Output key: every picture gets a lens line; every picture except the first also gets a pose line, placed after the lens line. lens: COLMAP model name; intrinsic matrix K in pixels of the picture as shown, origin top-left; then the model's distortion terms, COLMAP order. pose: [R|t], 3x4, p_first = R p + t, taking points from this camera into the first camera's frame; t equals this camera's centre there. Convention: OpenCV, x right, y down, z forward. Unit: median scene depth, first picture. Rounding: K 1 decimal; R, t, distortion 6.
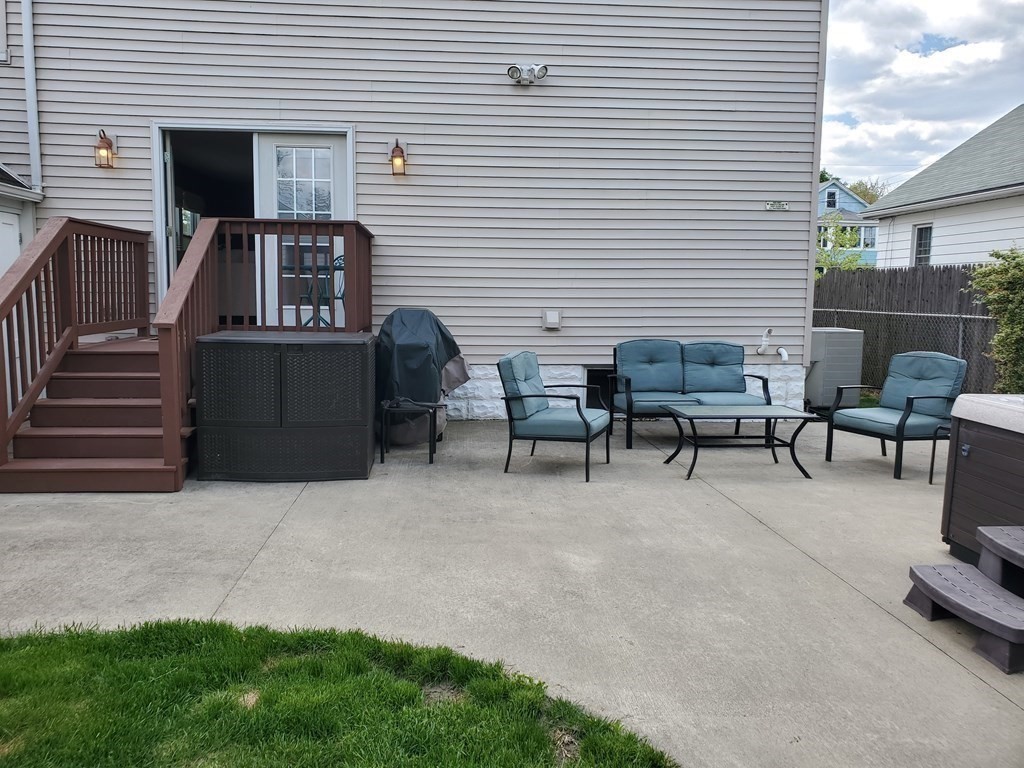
lens RADIAL K [[750.1, 0, 482.2], [0, 750.1, 385.5], [0, 0, 1]] dist [0.020165, 0.004025]
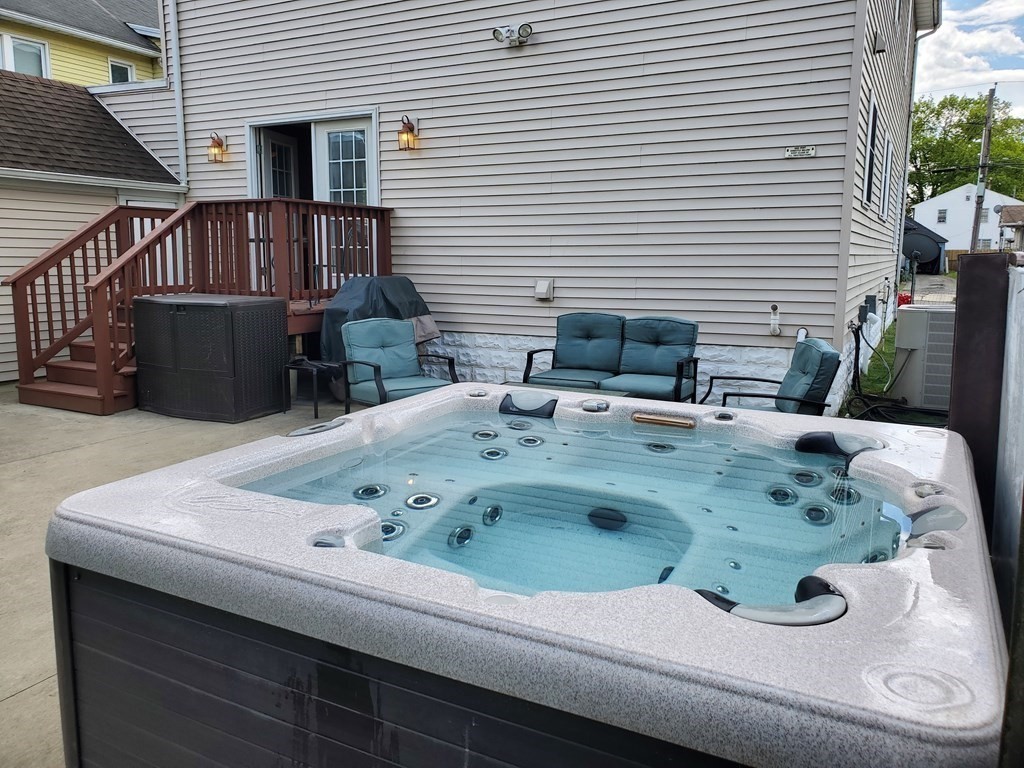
lens RADIAL K [[793.8, 0, 483.7], [0, 793.8, 387.1], [0, 0, 1]] dist [0.014706, -0.007306]
pose [[0.847036, 0.080686, -0.525376, 0.599367], [-0.060197, 0.996614, 0.056004, -0.016390], [0.528115, -0.015812, 0.849025, 0.100495]]
